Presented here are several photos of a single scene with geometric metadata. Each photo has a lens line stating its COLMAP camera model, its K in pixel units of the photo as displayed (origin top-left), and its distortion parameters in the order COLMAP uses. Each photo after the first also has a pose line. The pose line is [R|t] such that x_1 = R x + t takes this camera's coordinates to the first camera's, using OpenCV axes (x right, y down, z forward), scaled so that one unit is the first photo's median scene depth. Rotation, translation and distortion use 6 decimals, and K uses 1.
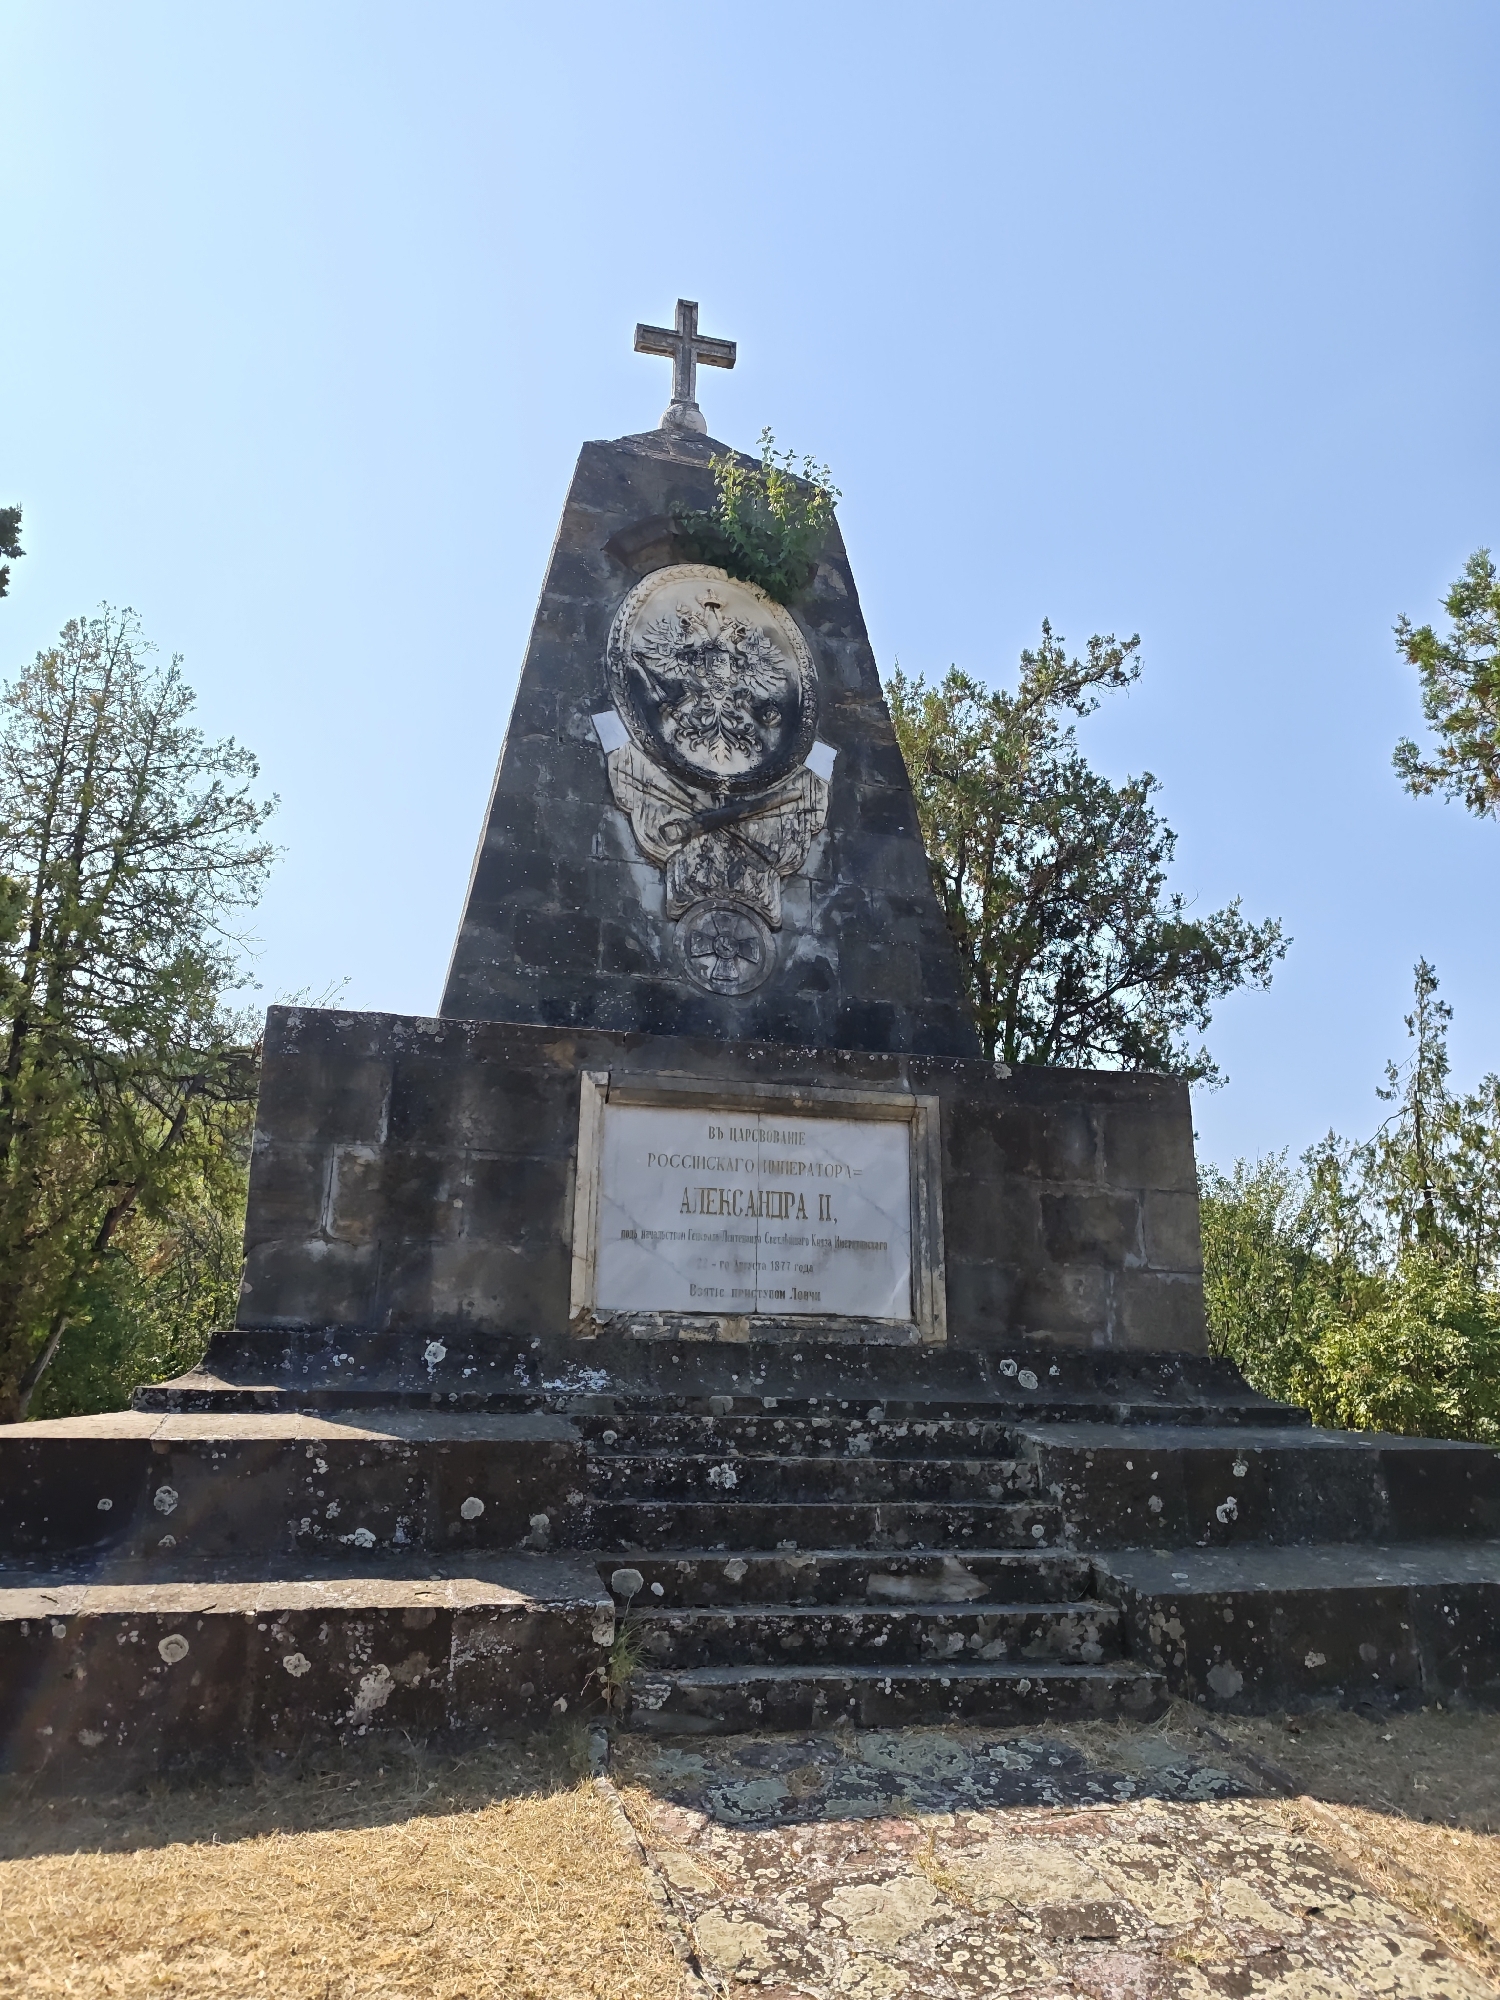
lens RADIAL K [[1368.3, 0, 739.2], [0, 1368.3, 990.5], [0, 0, 1]] dist [0.005179, -0.020820]
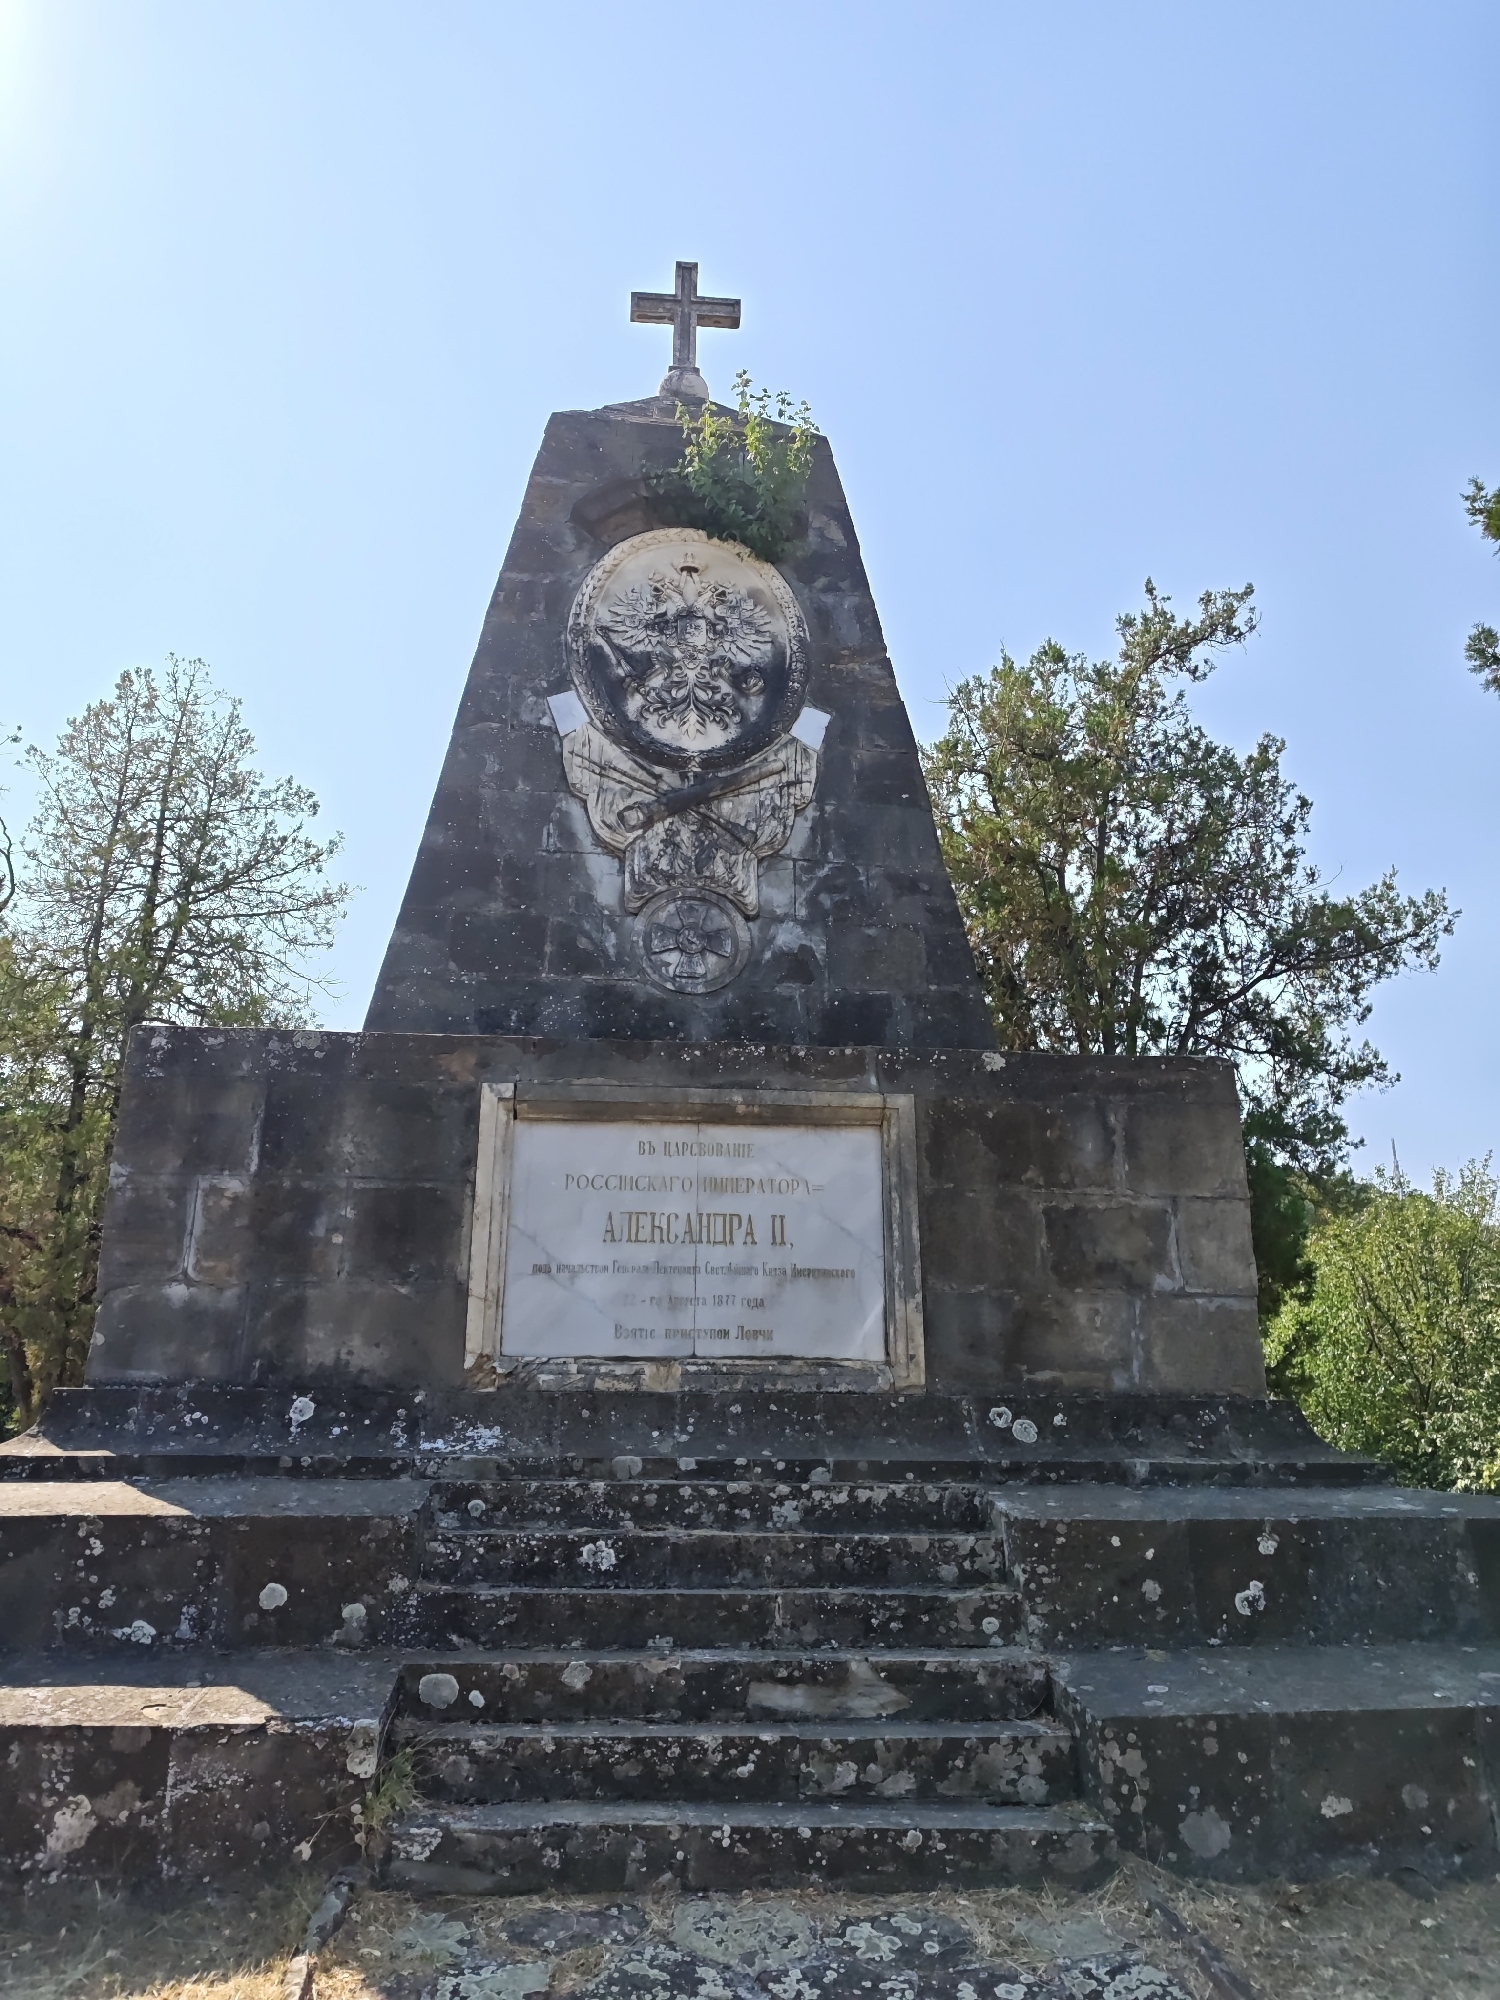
lens RADIAL K [[1369.9, 0, 750.0], [0, 1369.9, 1000.0], [0, 0, 1]] dist [-0.002700, -0.010338]
pose [[0.987244, -0.057914, -0.148311, 0.182598], [0.054659, 0.998168, -0.025932, 0.037091], [0.149541, 0.017494, 0.988601, 0.154284]]
